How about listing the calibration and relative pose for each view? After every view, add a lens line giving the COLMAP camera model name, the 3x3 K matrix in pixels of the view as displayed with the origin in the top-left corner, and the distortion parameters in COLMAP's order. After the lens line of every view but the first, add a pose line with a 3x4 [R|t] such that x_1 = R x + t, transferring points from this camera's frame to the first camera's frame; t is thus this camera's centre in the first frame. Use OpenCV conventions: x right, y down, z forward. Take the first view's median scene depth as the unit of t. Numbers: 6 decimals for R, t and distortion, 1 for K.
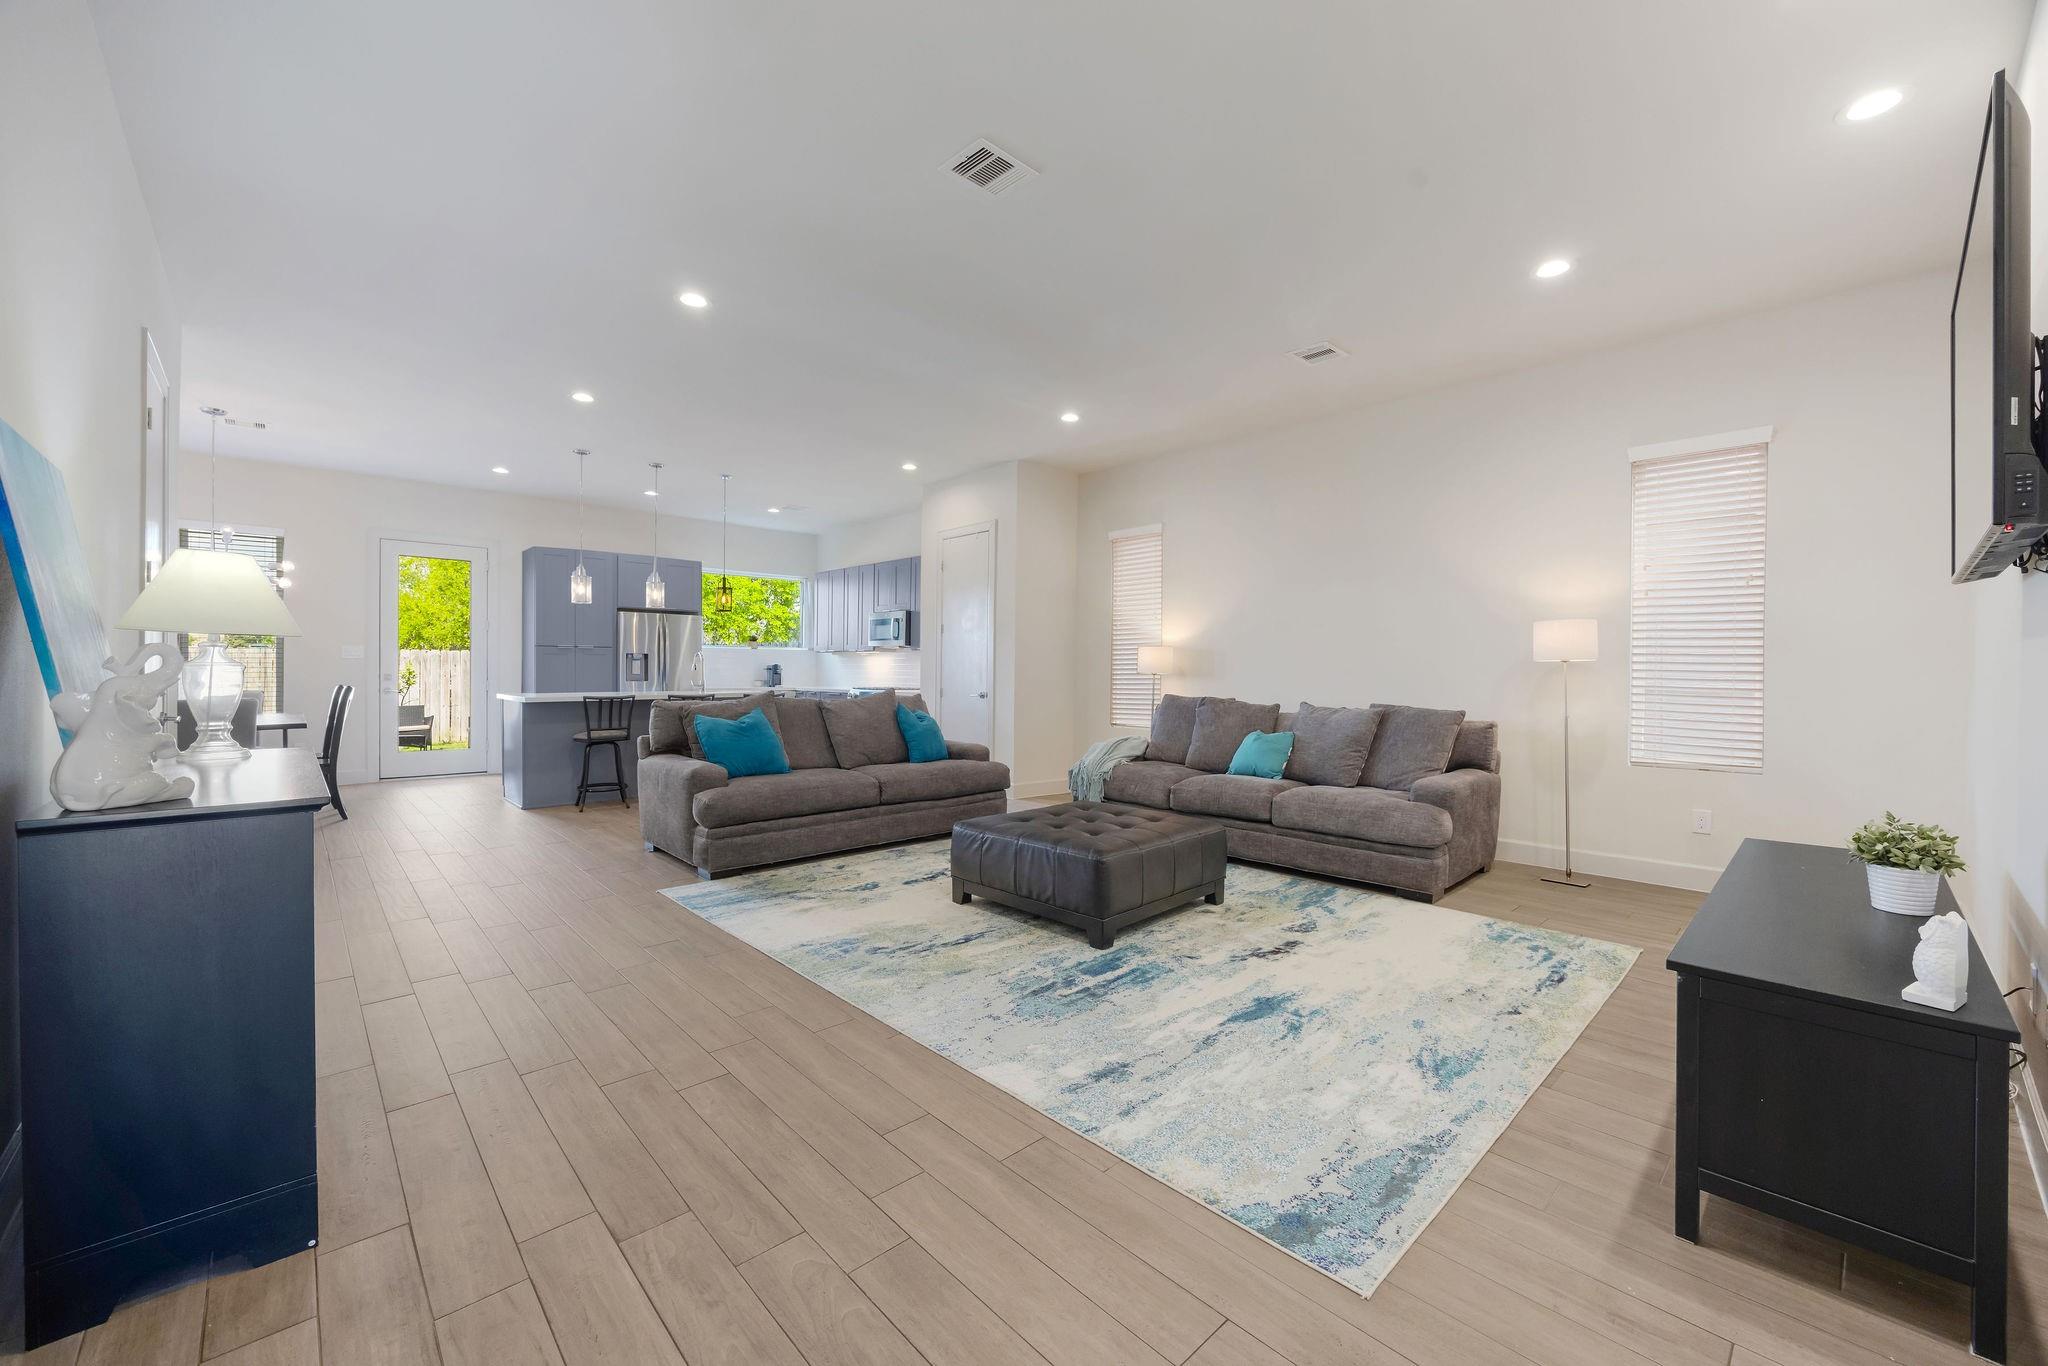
lens RADIAL K [[793.5, 0, 1030.5], [0, 793.5, 672.7], [0, 0, 1]] dist [-0.001225, 0.000171]
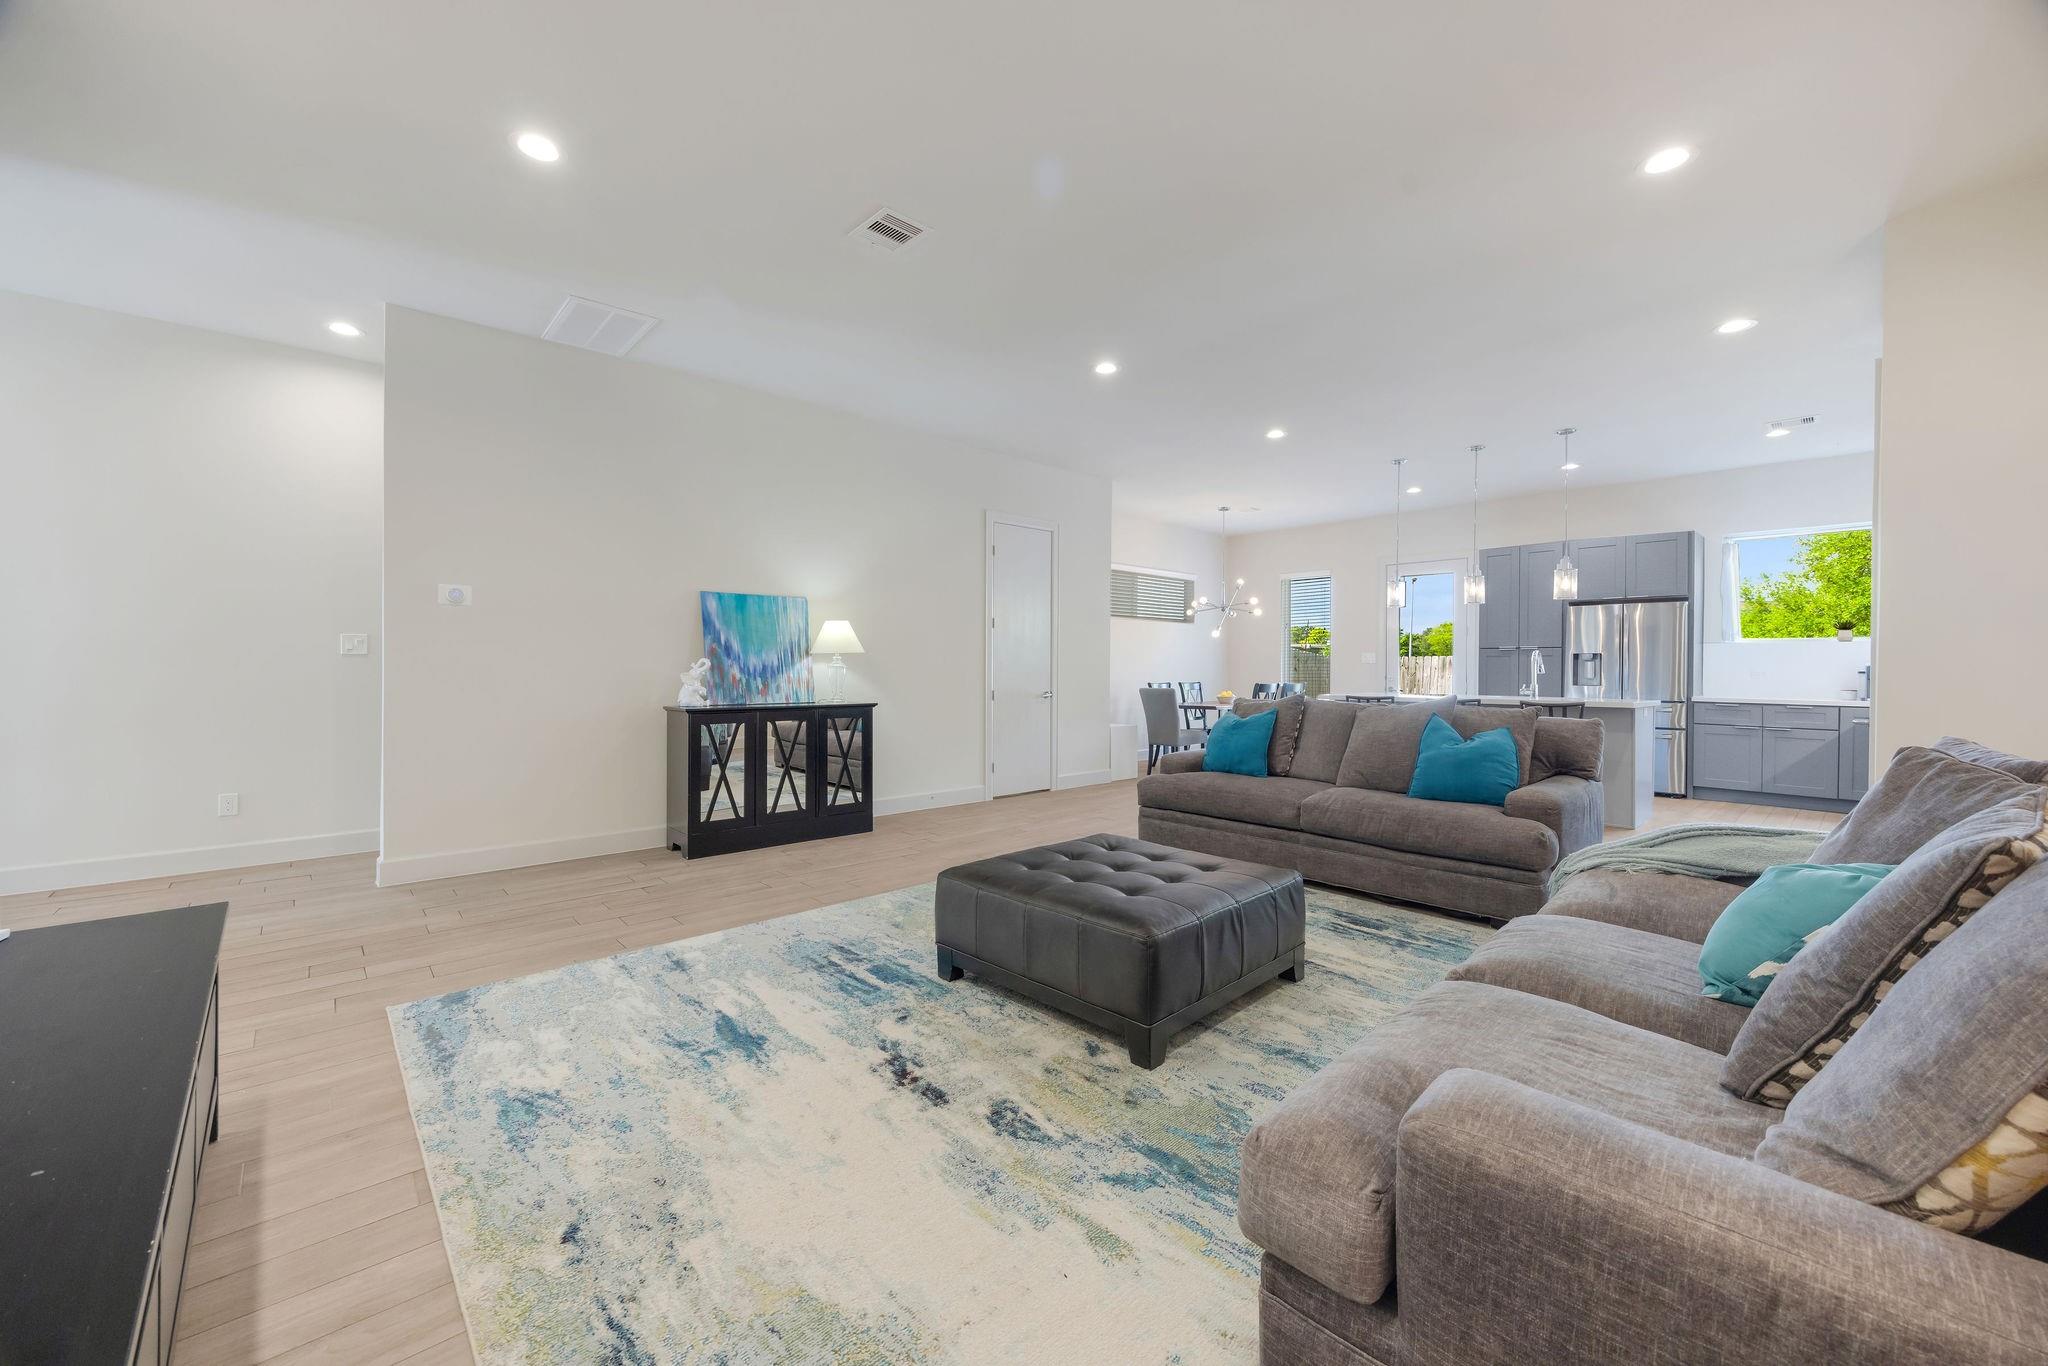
lens RADIAL K [[793.5, 0, 1031.1], [0, 793.5, 672.5], [0, 0, 1]] dist [-0.001225, 0.000171]
pose [[-0.014803, 0.000158, -0.999890, 1.127838], [-0.007569, 0.999971, 0.000270, 0.003612], [0.999862, 0.007572, -0.014801, 1.269822]]
